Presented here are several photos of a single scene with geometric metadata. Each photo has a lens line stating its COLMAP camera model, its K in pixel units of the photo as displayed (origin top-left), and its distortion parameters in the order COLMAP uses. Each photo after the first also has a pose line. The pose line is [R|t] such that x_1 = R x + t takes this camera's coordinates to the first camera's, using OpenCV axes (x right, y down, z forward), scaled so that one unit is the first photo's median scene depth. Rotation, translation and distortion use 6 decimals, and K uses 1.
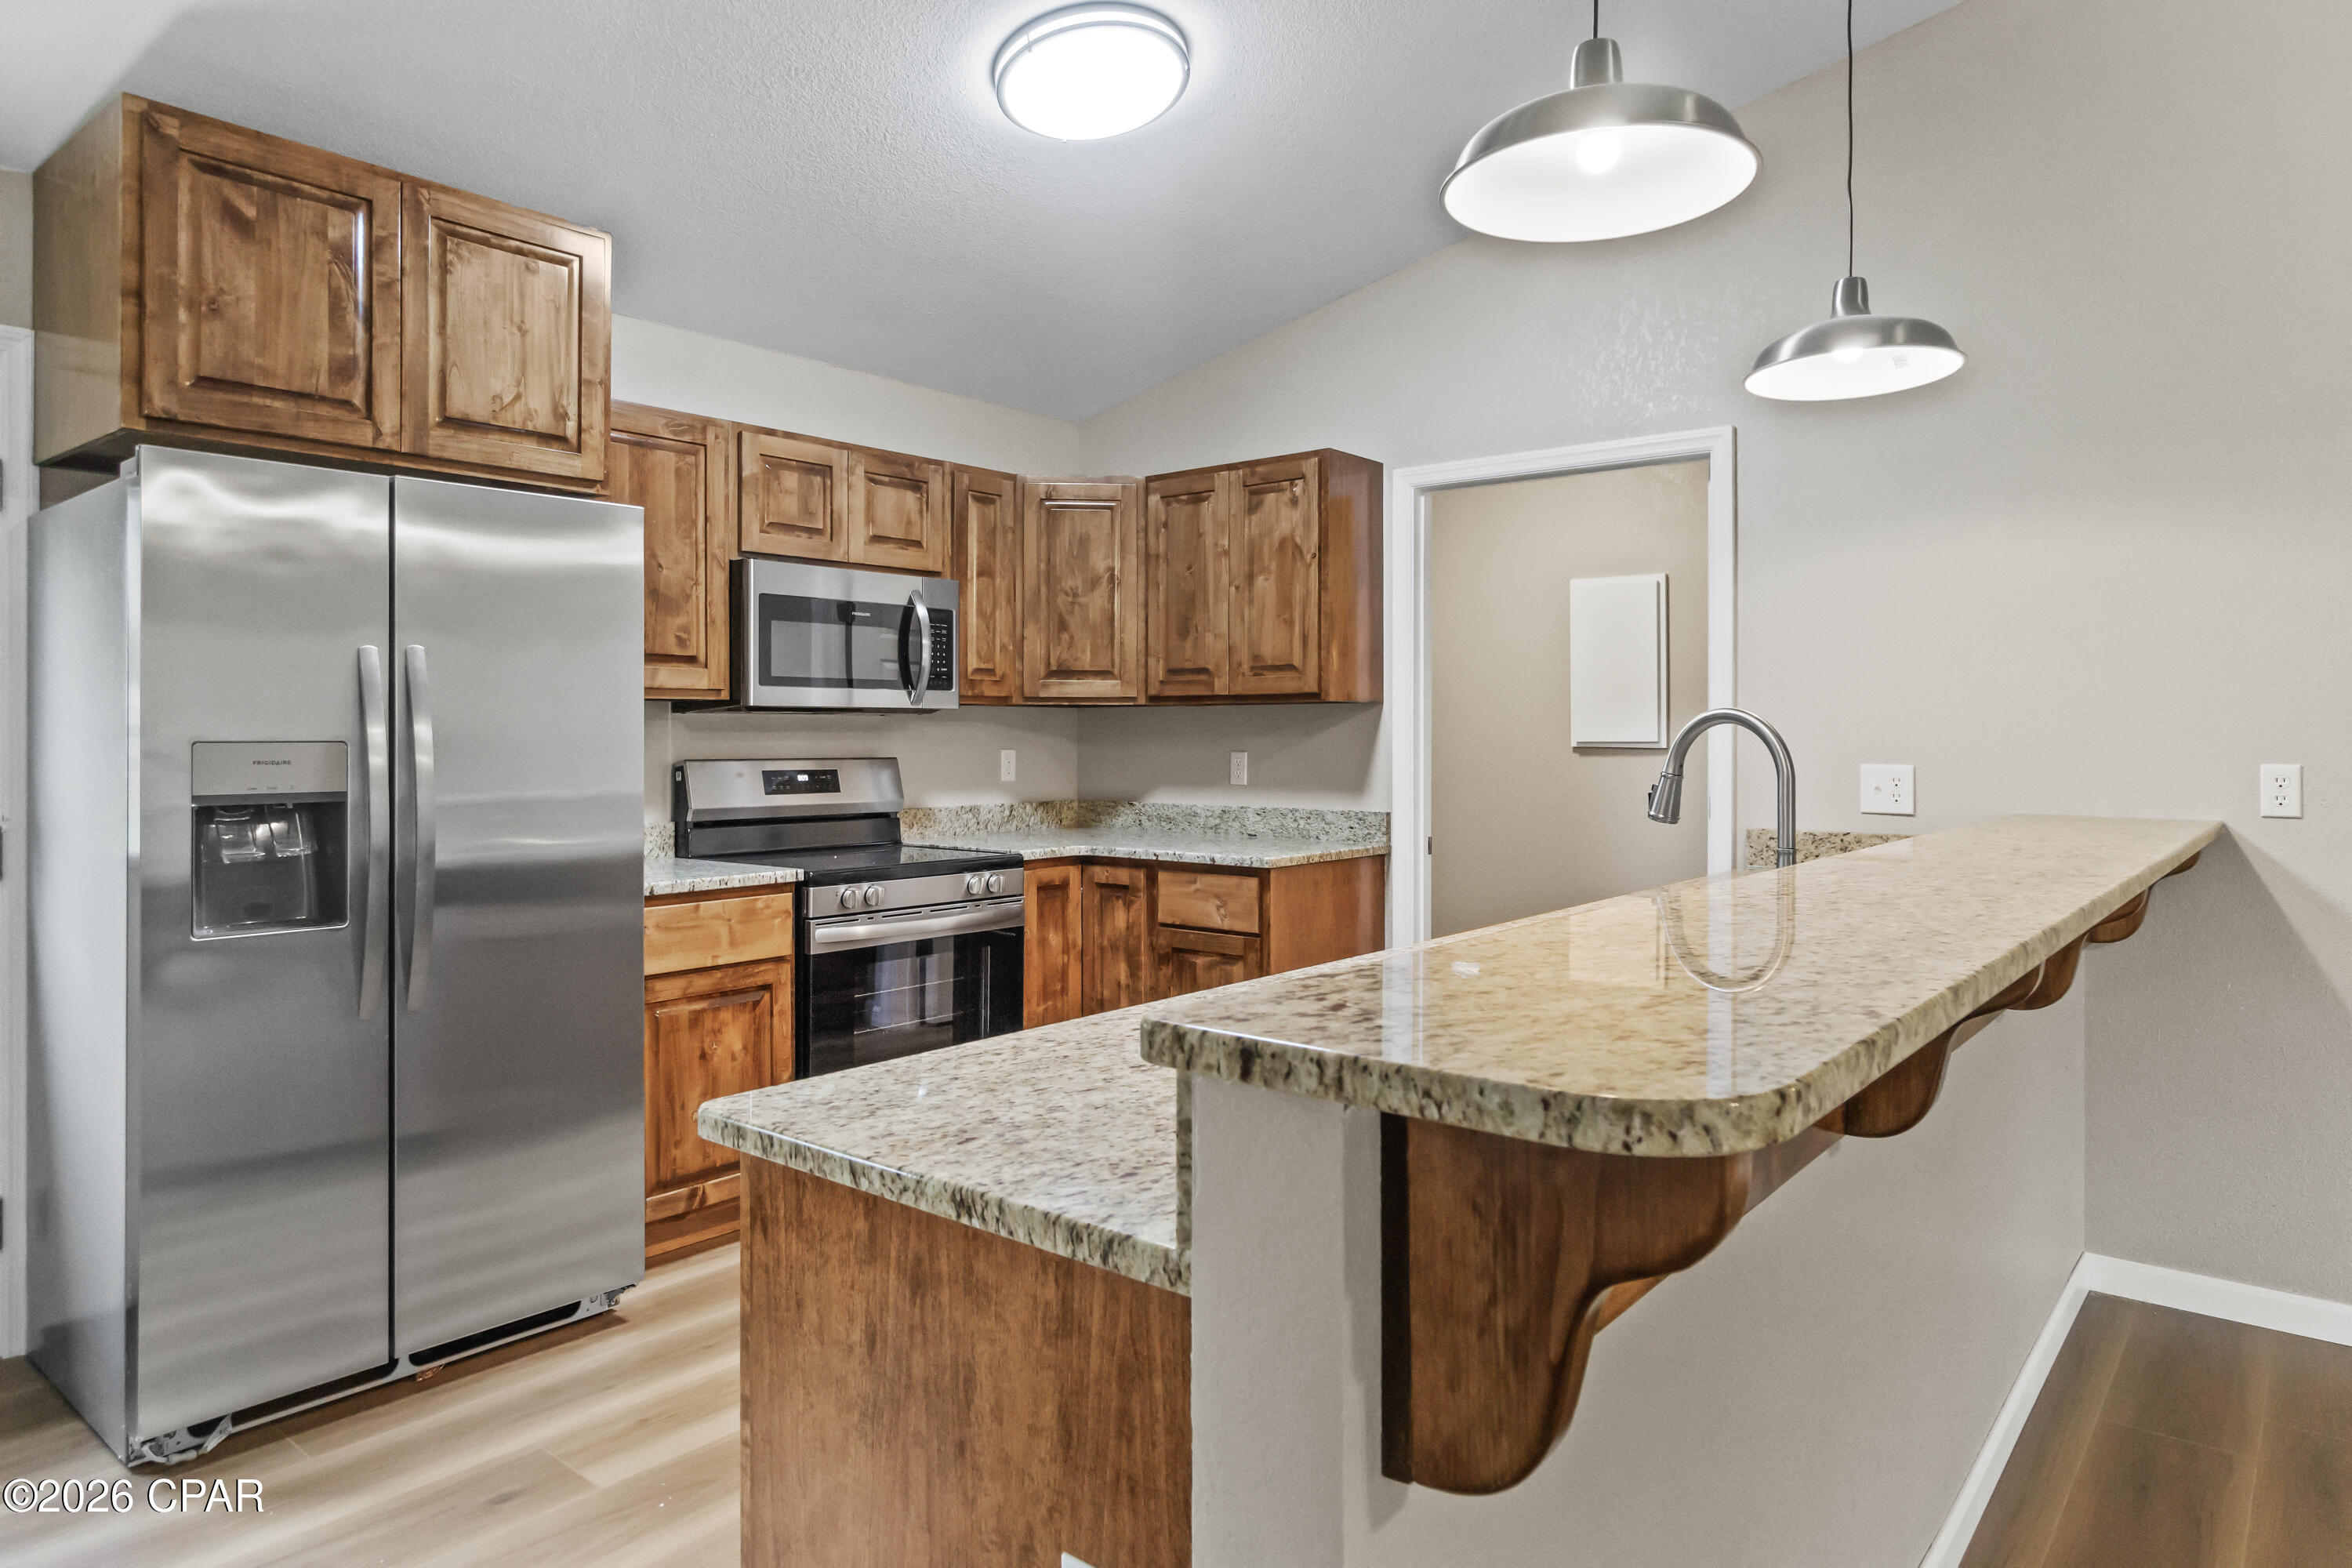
lens RADIAL K [[1435.1, 0, 1187.1], [0, 1435.1, 762.2], [0, 0, 1]] dist [0.038639, -0.002148]
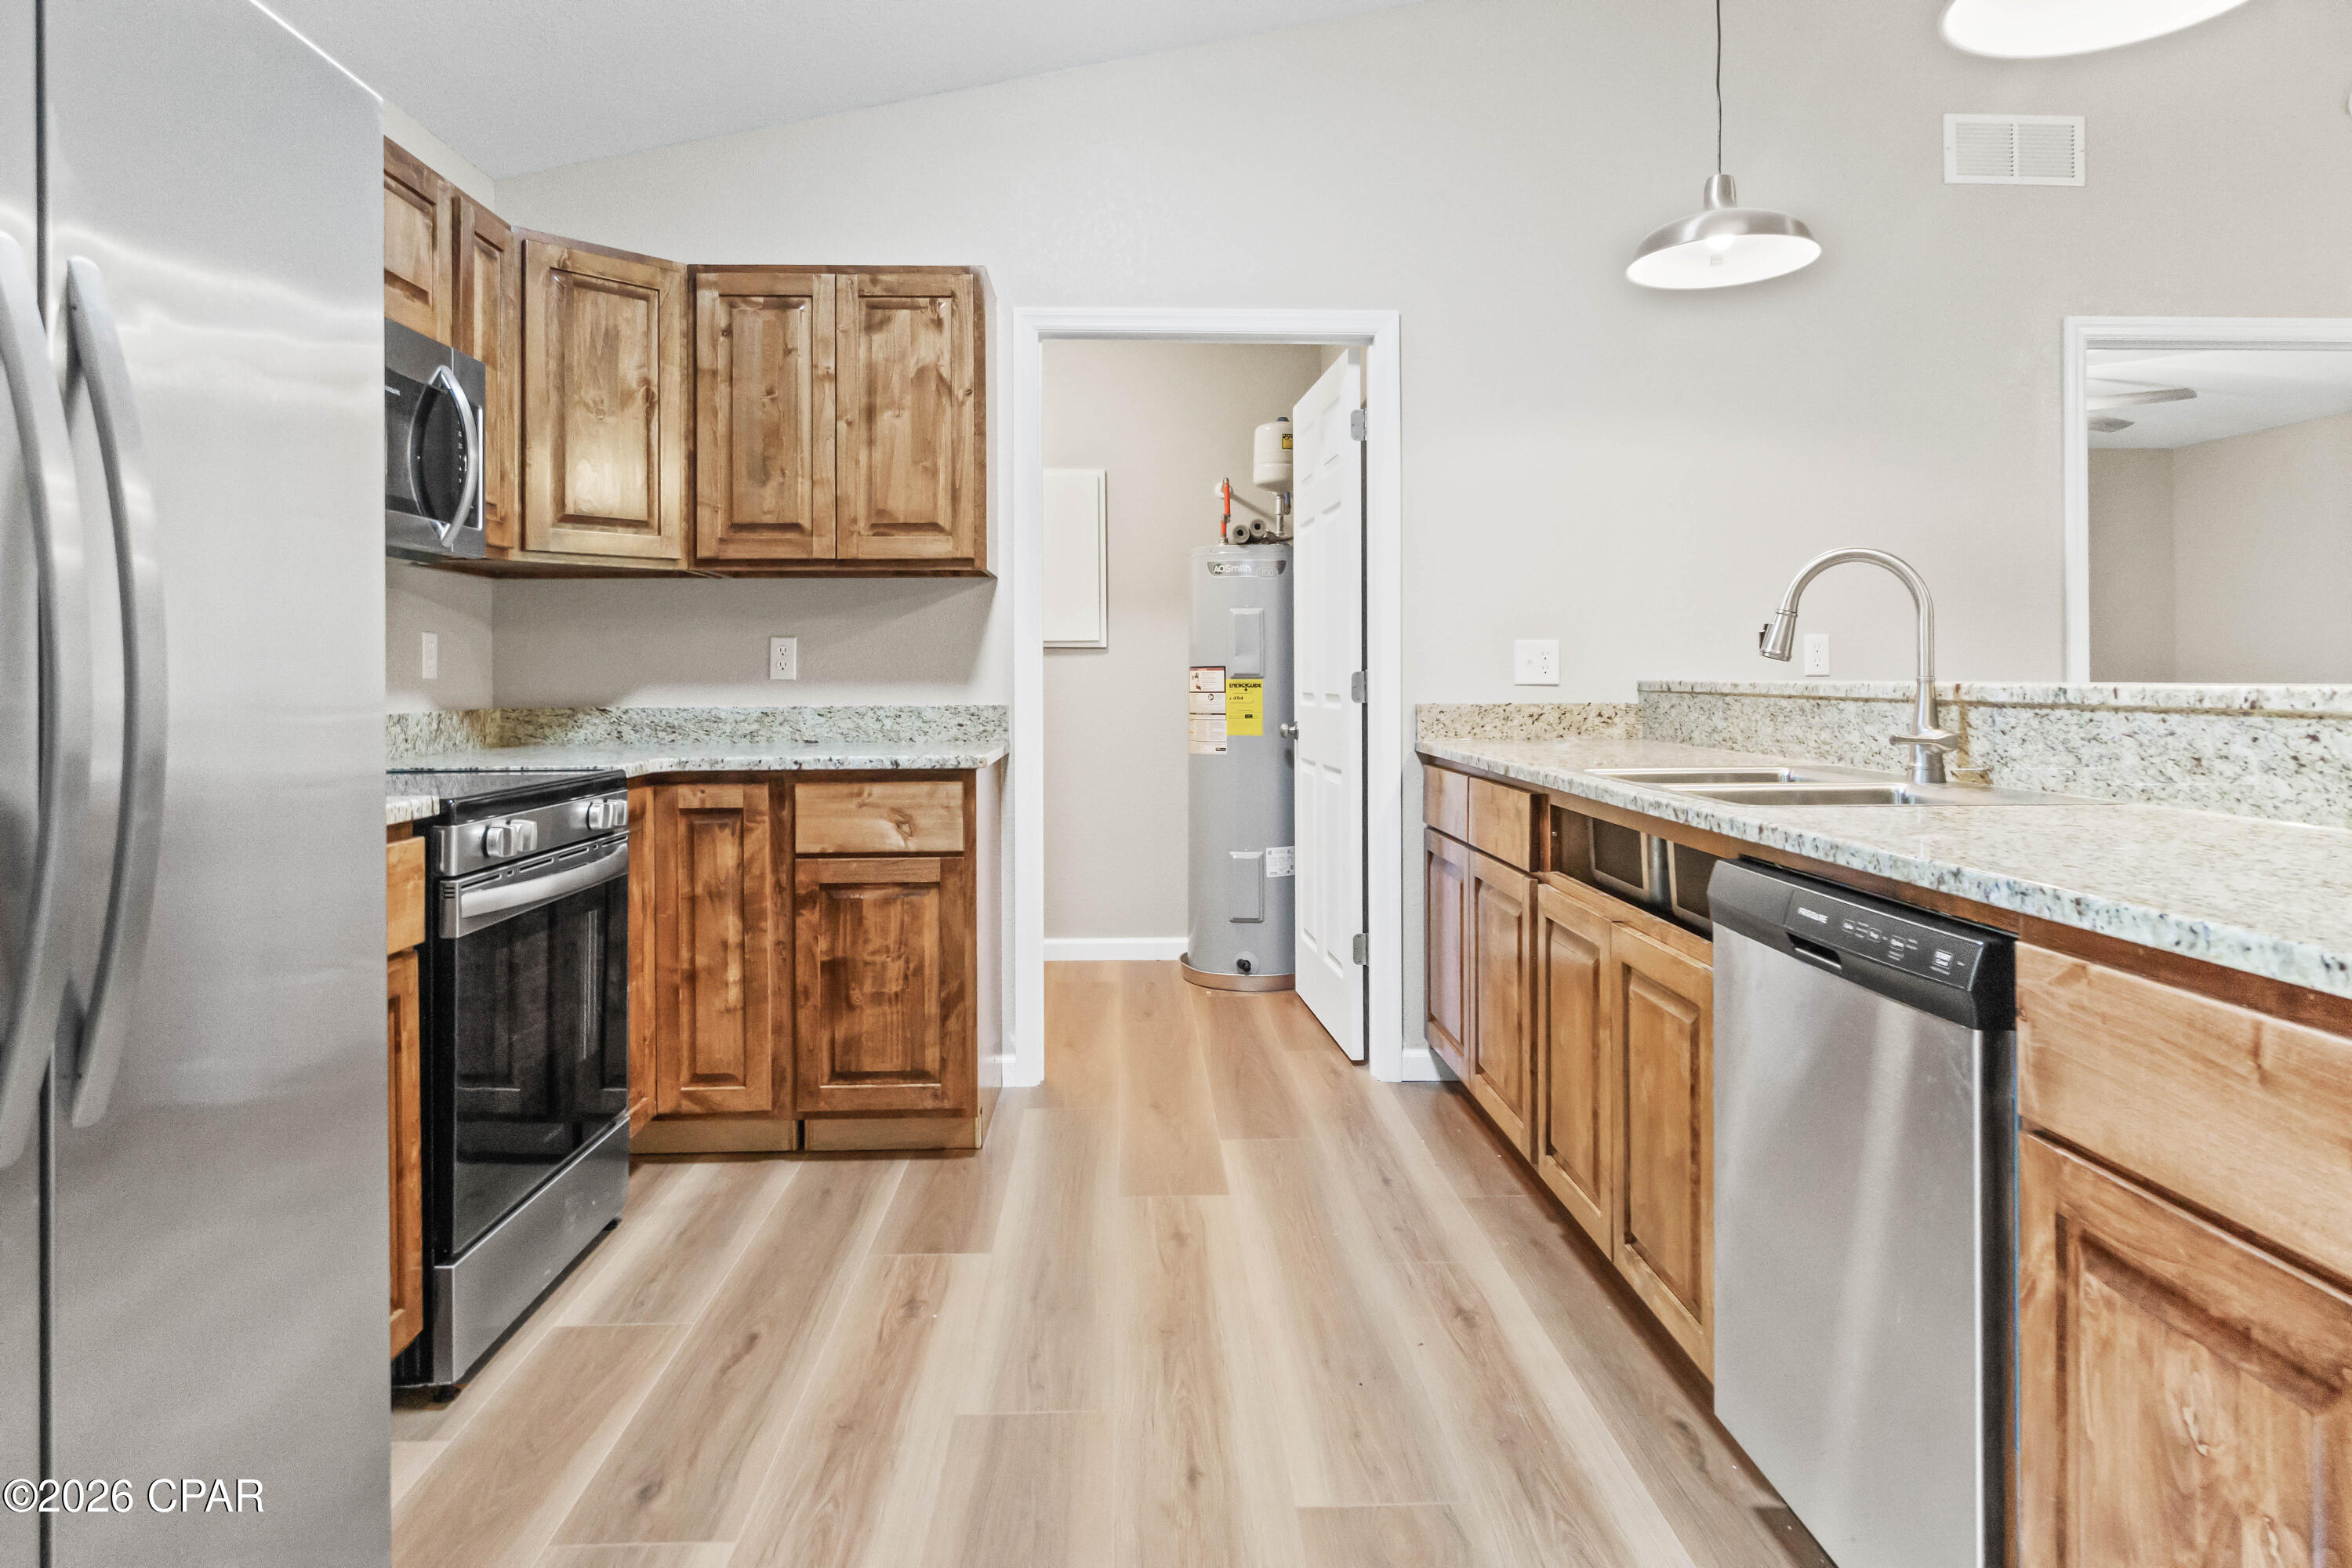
lens RADIAL K [[1435.1, 0, 1155.3], [0, 1435.1, 673.6], [0, 0, 1]] dist [0.038639, -0.002148]
pose [[0.758359, -0.002513, 0.651832, -0.363540], [0.018736, 0.999663, -0.017944, 0.034330], [-0.651567, 0.025820, 0.758151, 0.301217]]
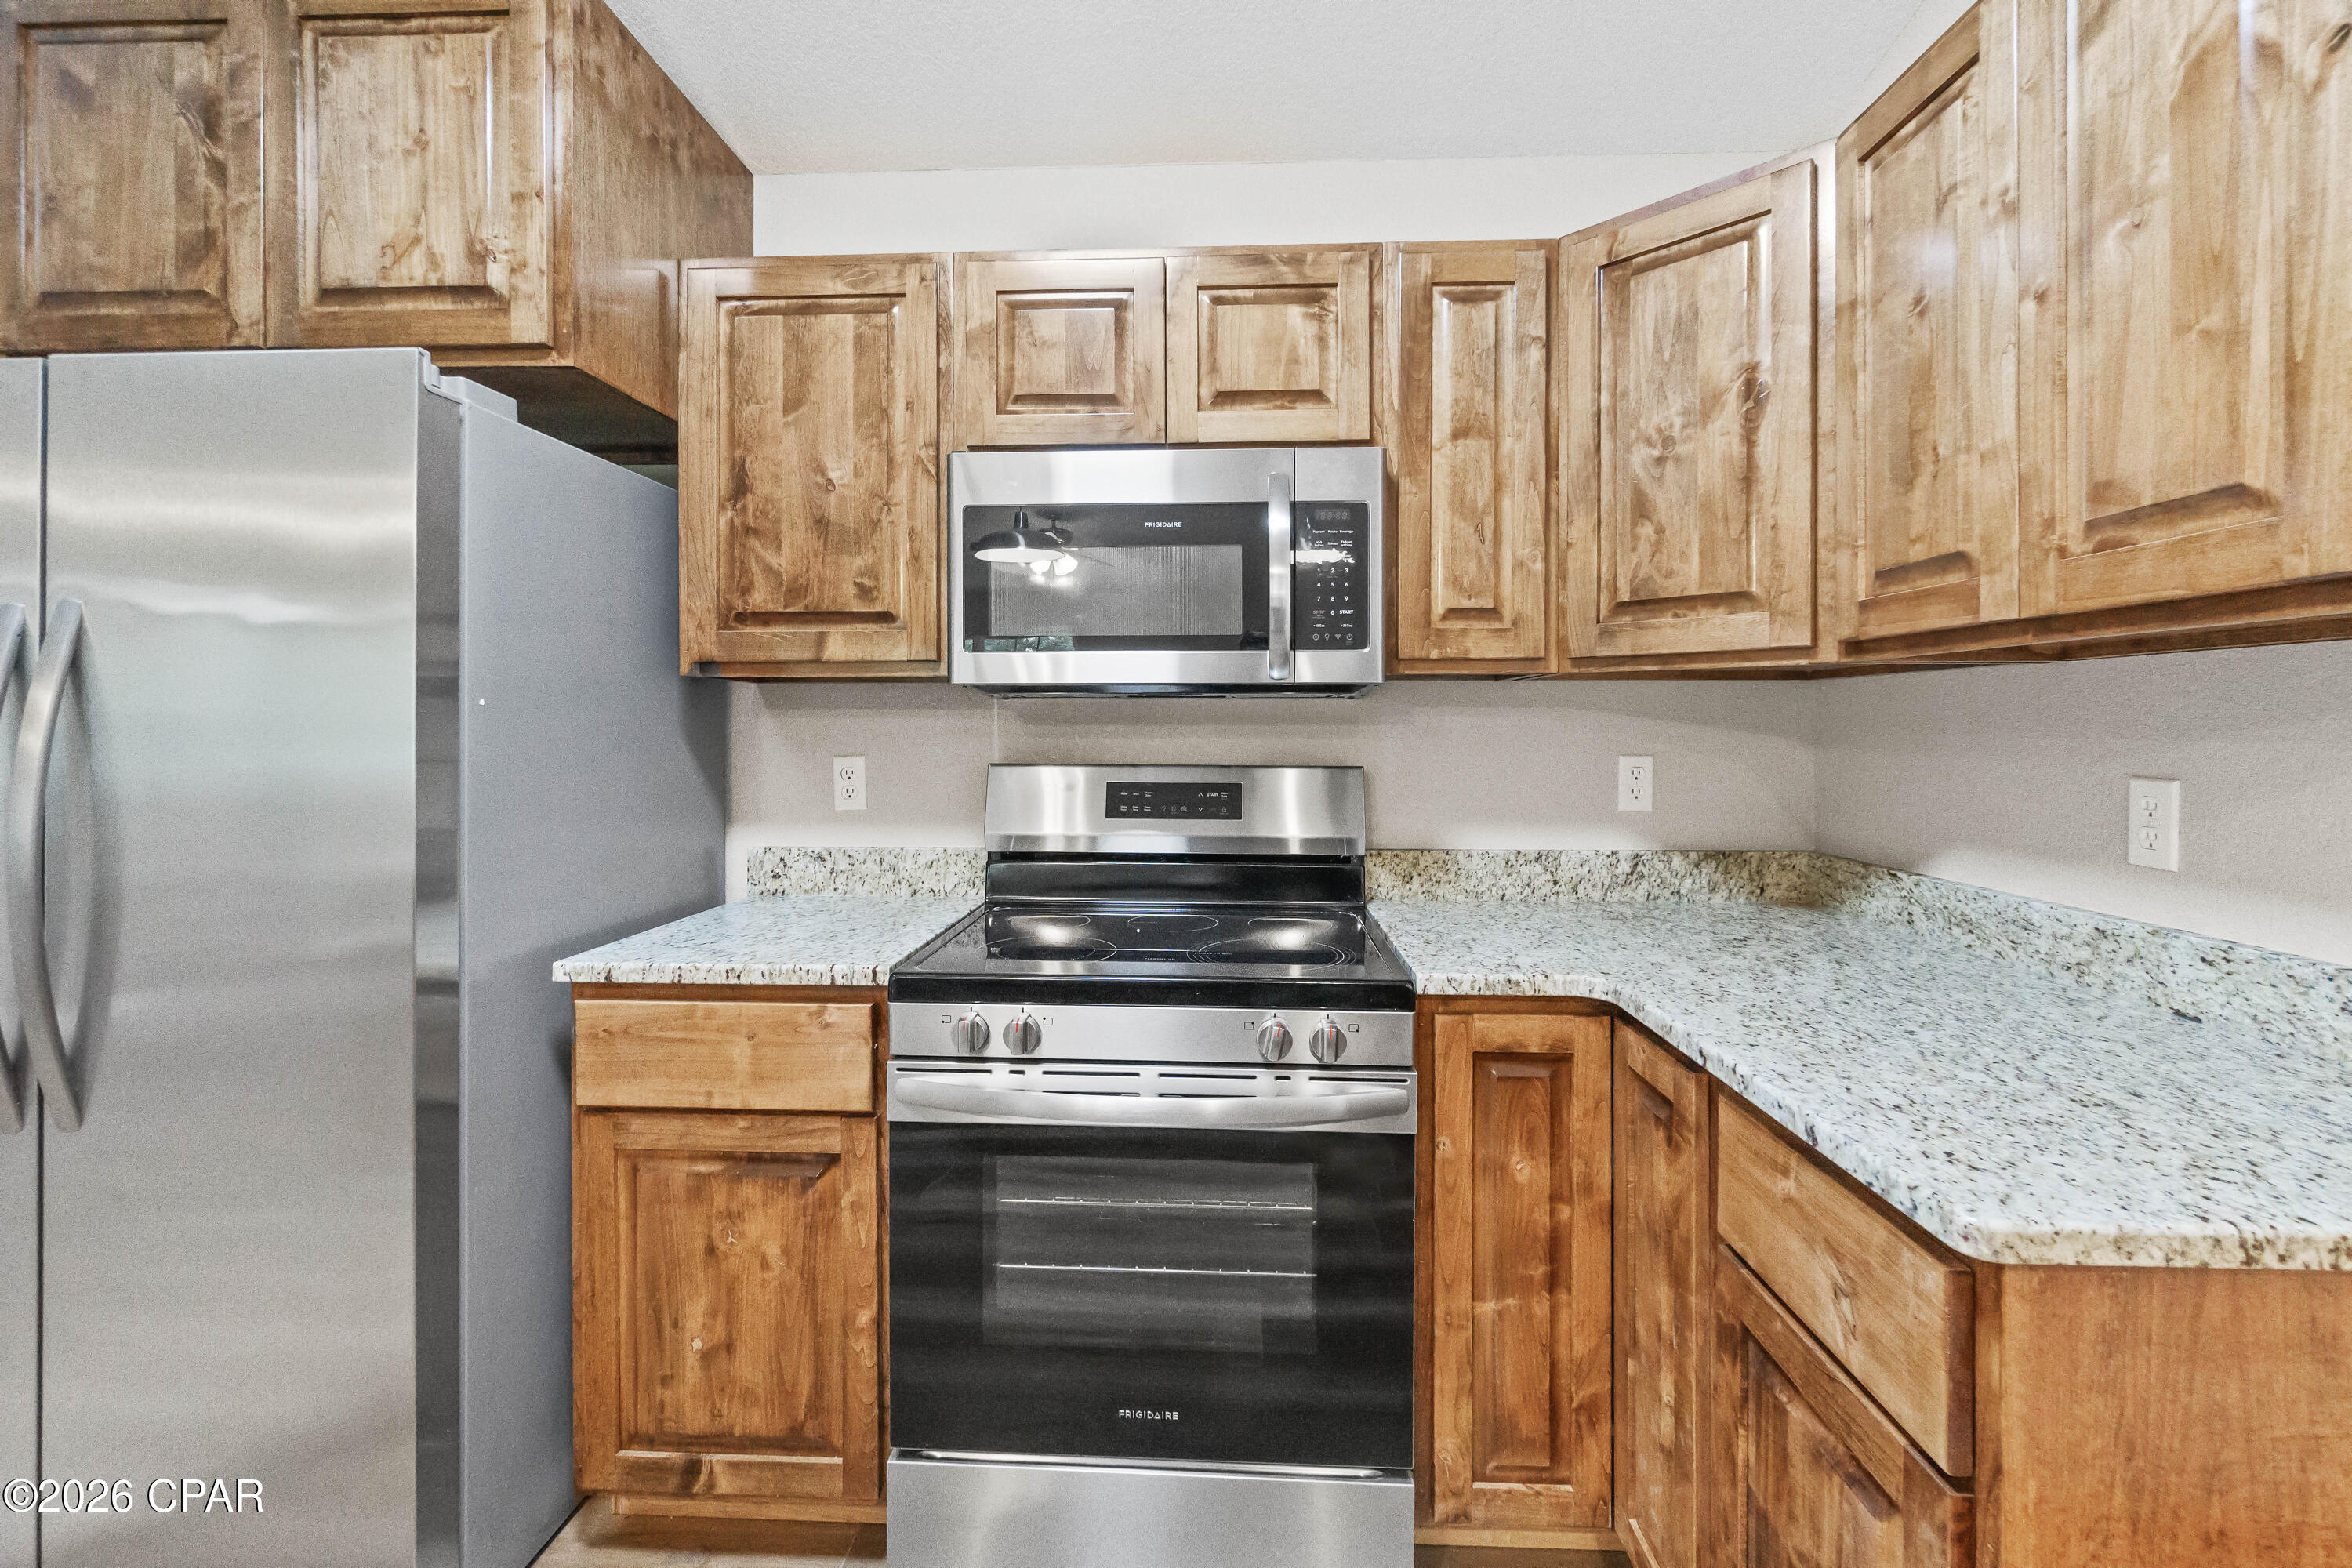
lens RADIAL K [[1029.5, 0, 1188.1], [0, 1029.5, 730.5], [0, 0, 1]] dist [-0.004753, 0.001222]
pose [[0.603762, 0.006672, -0.797136, 0.108833], [-0.017474, 0.999835, -0.004866, -0.015997], [0.796973, 0.016867, 0.603780, 0.716272]]
